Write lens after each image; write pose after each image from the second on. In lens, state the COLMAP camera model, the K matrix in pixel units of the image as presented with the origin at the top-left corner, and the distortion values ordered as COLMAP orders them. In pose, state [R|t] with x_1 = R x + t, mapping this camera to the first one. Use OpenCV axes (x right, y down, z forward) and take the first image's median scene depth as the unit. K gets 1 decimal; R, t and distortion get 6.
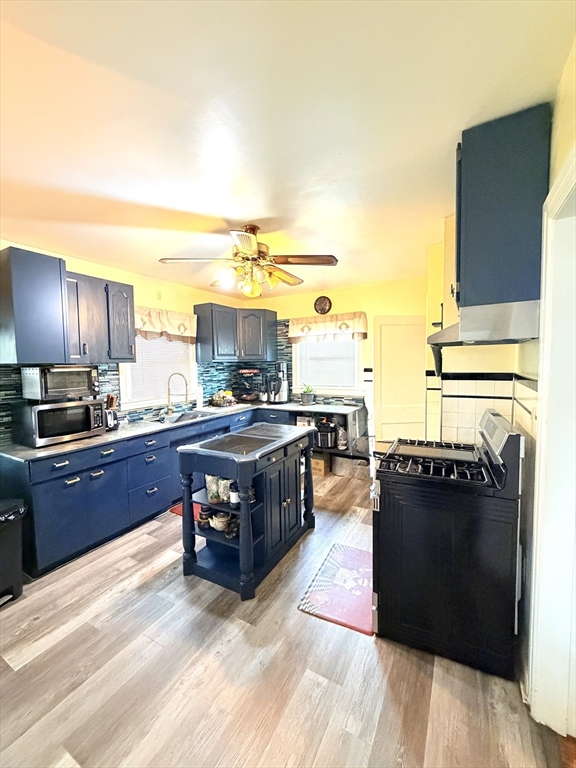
lens RADIAL K [[304.5, 0, 287.6], [0, 304.5, 382.0], [0, 0, 1]] dist [0.001371, 0.000203]
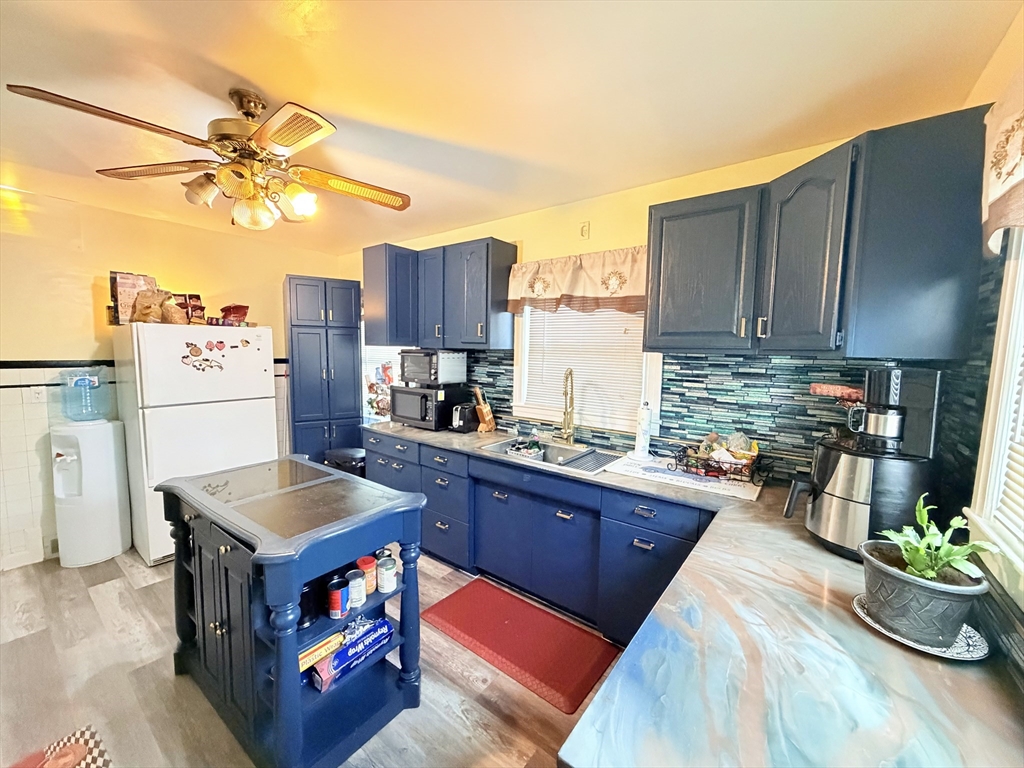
lens RADIAL K [[406.0, 0, 506.7], [0, 406.0, 386.4], [0, 0, 1]] dist [0.001371, 0.000203]
pose [[-0.134688, 0.101081, -0.985719, 0.376190], [-0.086049, 0.989832, 0.113260, -0.076852], [0.987145, 0.100075, -0.124621, 1.035609]]
